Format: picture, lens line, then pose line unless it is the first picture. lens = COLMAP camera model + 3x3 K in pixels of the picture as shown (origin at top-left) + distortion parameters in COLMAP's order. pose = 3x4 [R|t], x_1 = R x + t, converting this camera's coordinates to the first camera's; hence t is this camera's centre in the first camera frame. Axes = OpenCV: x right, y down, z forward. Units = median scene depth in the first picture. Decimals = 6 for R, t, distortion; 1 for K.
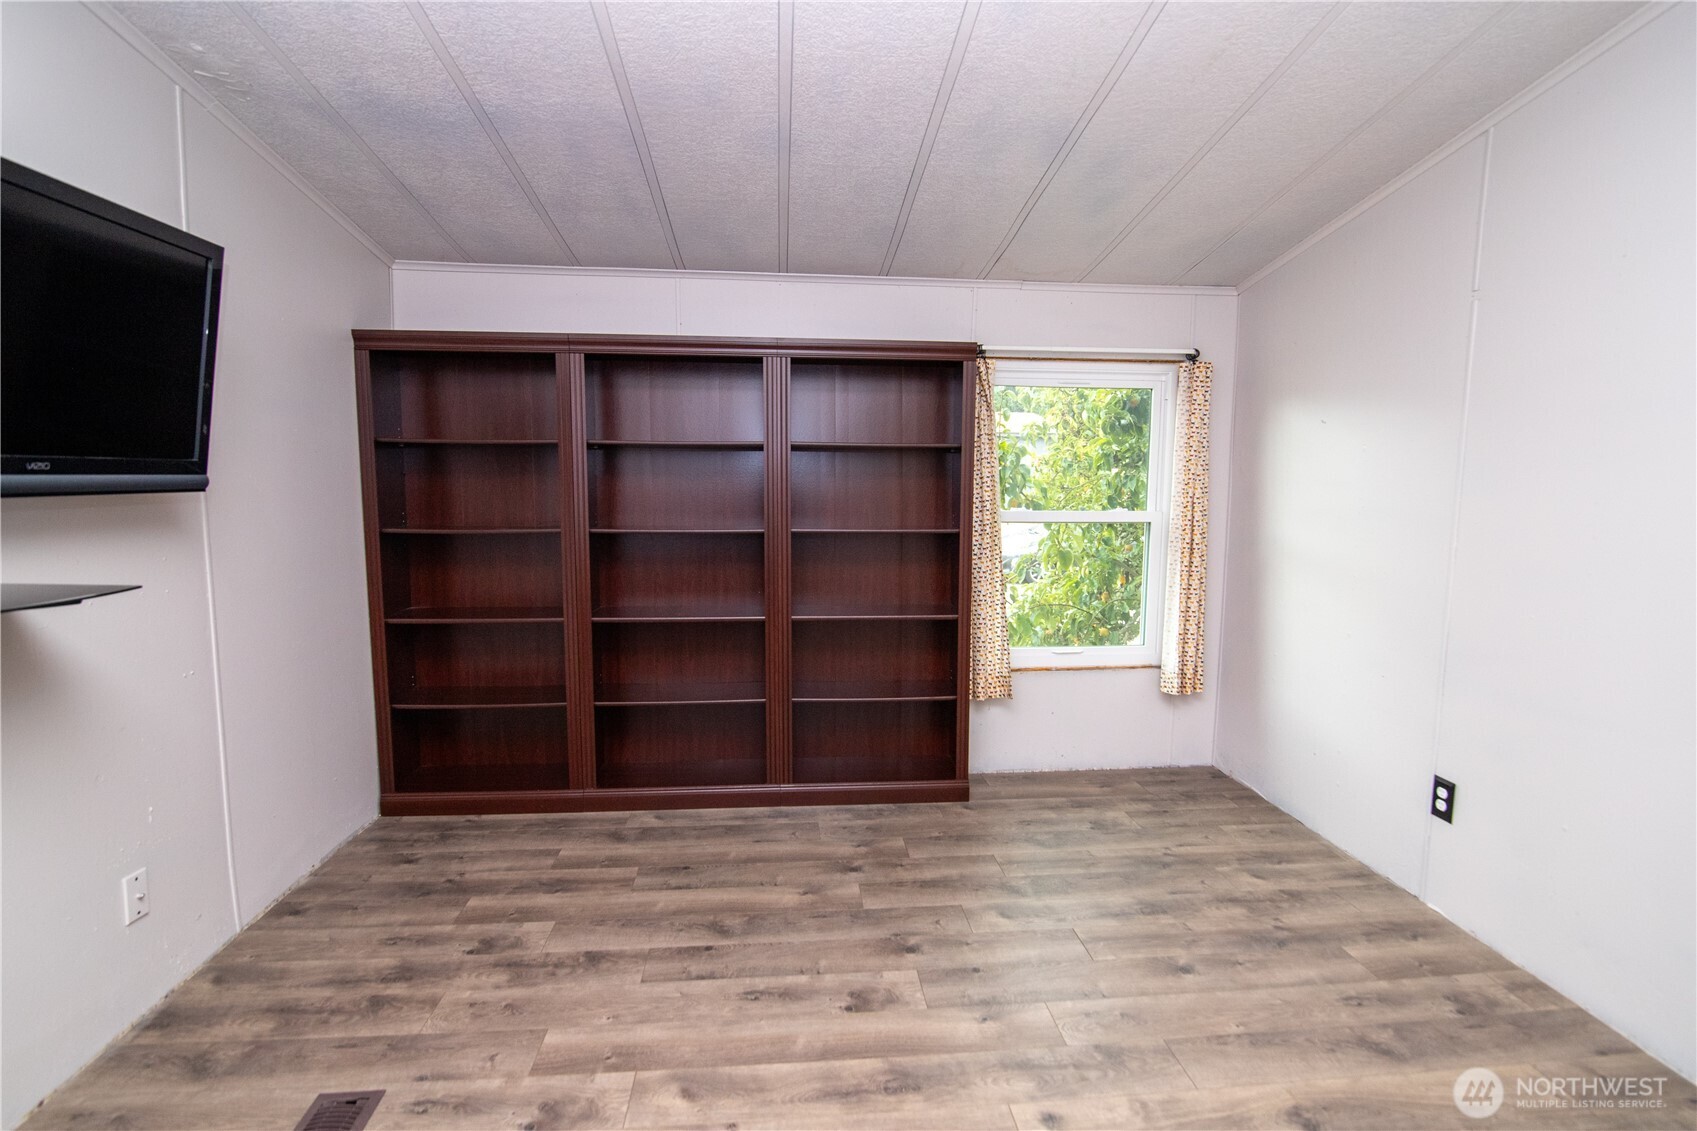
lens RADIAL K [[810.0, 0, 848.5], [0, 810.0, 565.5], [0, 0, 1]] dist [-0.020463, 0.000601]
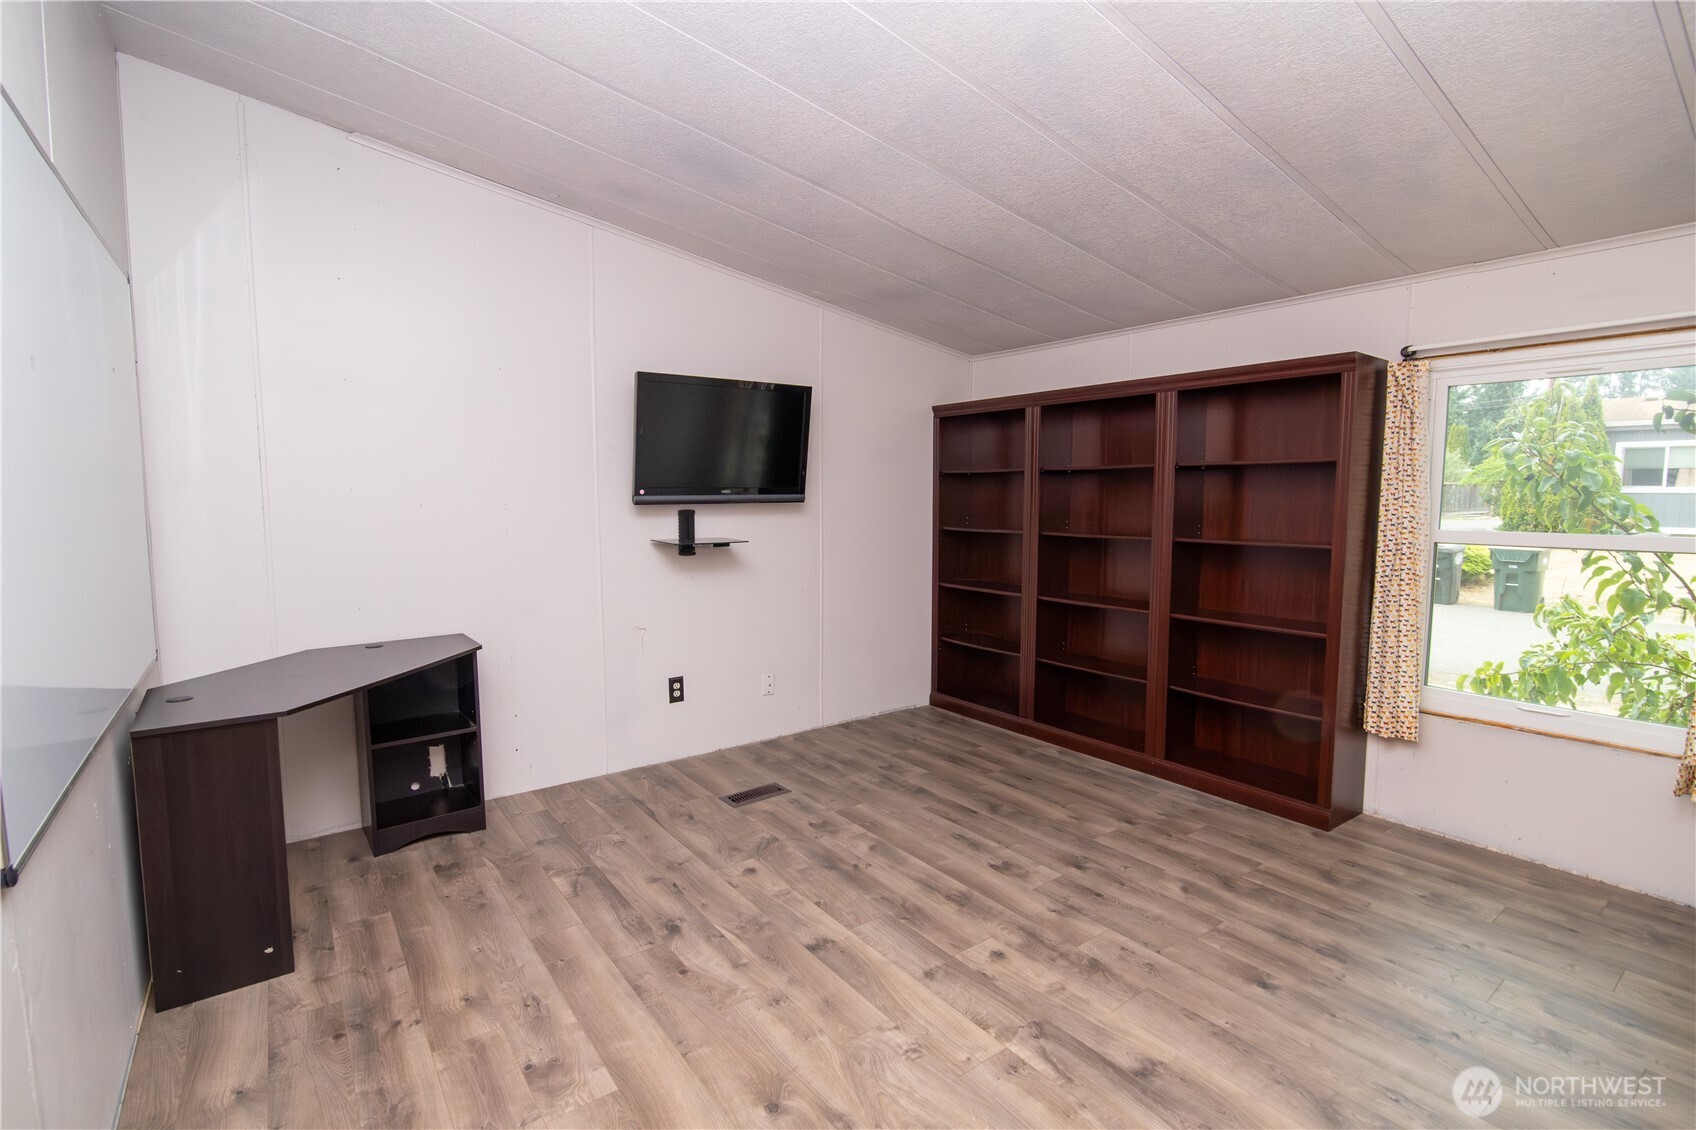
lens RADIAL K [[809.5, 0, 848.0], [0, 809.5, 565.0], [0, 0, 1]] dist [-0.020463, 0.000601]
pose [[0.502695, 0.066929, -0.861869, 0.818724], [-0.089728, 0.995653, 0.024984, 0.008168], [0.859795, 0.064775, 0.506515, 0.021136]]
